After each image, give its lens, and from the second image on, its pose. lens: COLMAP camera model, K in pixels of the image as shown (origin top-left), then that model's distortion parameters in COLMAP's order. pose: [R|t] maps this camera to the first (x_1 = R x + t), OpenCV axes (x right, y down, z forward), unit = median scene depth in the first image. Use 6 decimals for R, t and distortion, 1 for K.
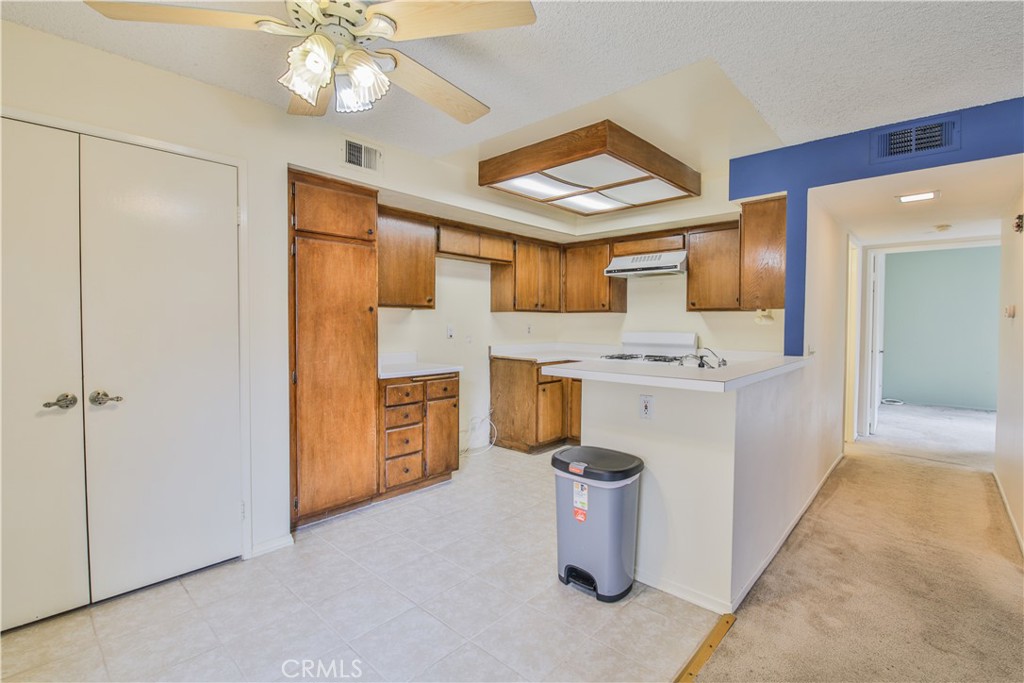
lens RADIAL K [[467.0, 0, 512.6], [0, 467.0, 334.1], [0, 0, 1]] dist [-0.011902, -0.005158]
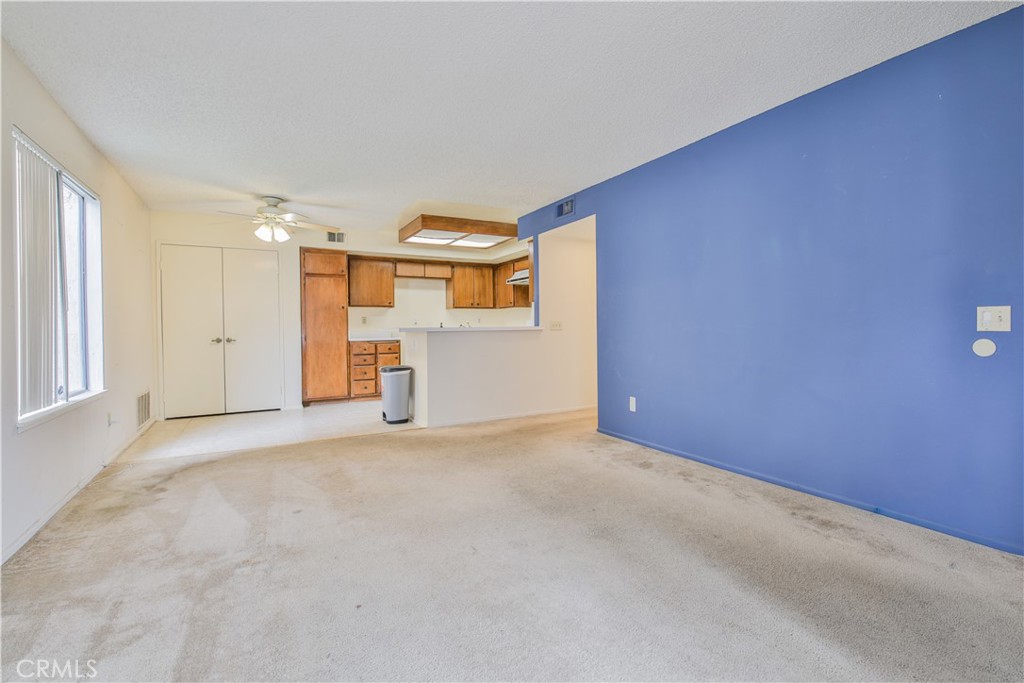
lens RADIAL K [[467.0, 0, 511.9], [0, 467.0, 334.2], [0, 0, 1]] dist [-0.011902, -0.005158]
pose [[0.948281, -0.010517, -0.317259, 1.011337], [0.006991, 0.999901, -0.012251, 0.091823], [0.317356, 0.009399, 0.948260, -0.705311]]
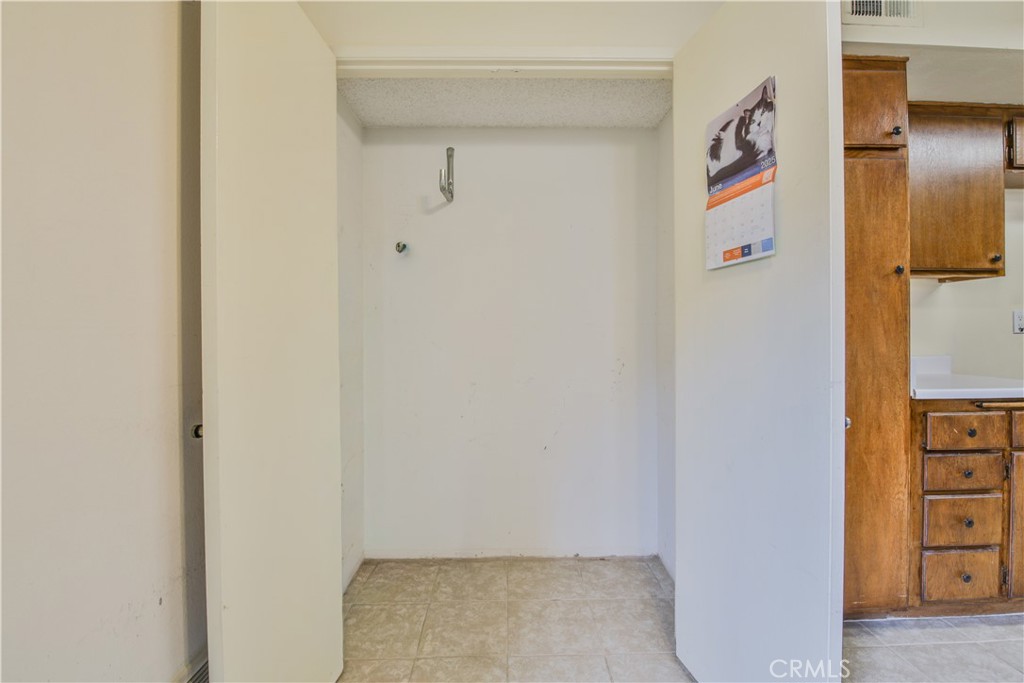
lens RADIAL K [[467.0, 0, 506.3], [0, 467.0, 336.3], [0, 0, 1]] dist [-0.011902, -0.005158]
pose [[0.684382, -0.004658, -0.729109, -0.207669], [-0.009813, 0.999830, -0.015598, 0.034664], [0.729058, 0.017830, 0.684220, 0.269492]]
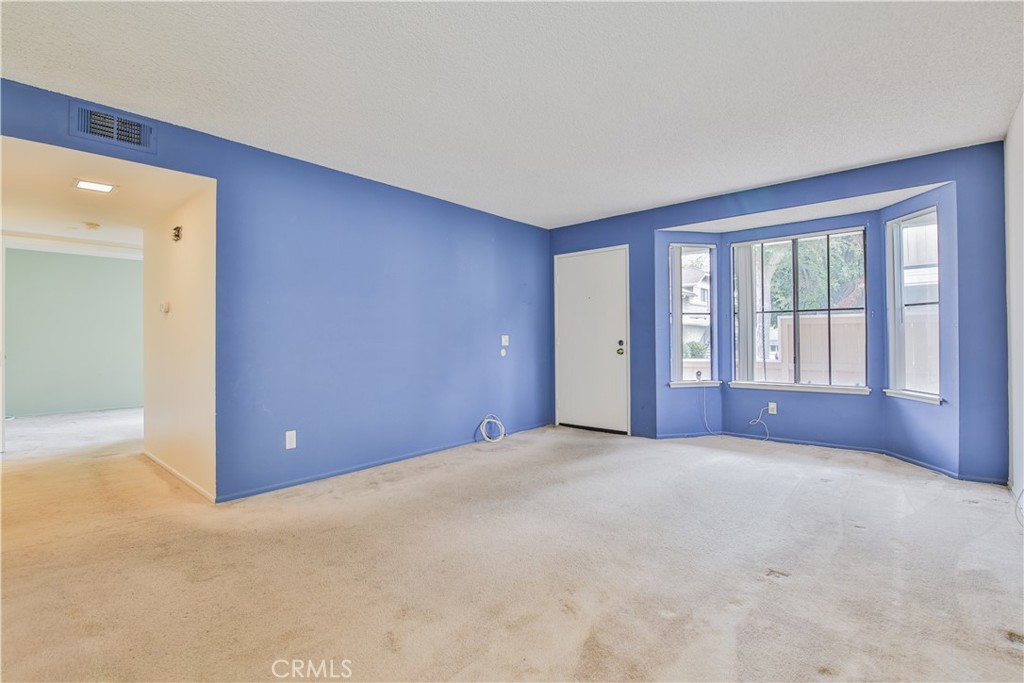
lens RADIAL K [[467.0, 0, 518.8], [0, 467.0, 334.4], [0, 0, 1]] dist [-0.011902, -0.005158]
pose [[-0.035971, 0.005880, 0.999336, -0.140339], [0.032863, 0.999449, -0.004698, 0.055087], [-0.998812, 0.032672, -0.036144, 0.124783]]
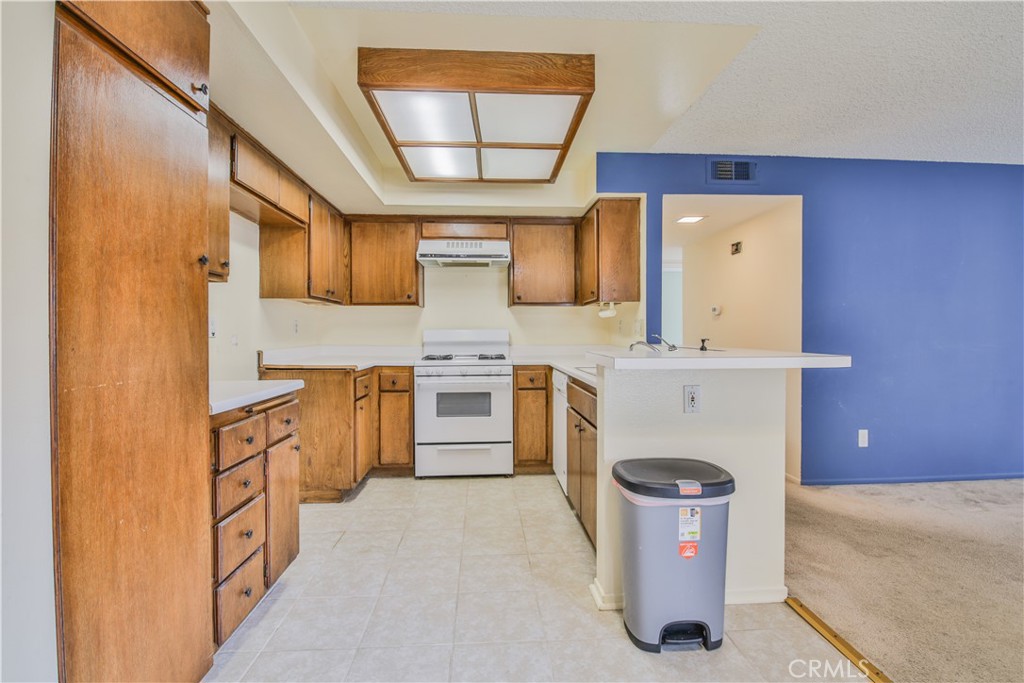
lens RADIAL K [[467.0, 0, 513.5], [0, 467.0, 335.1], [0, 0, 1]] dist [-0.011902, -0.005158]
pose [[0.692902, -0.008051, 0.720987, -0.387932], [0.023374, 0.999663, -0.011300, 0.028078], [-0.720653, 0.024682, 0.692857, 0.442240]]
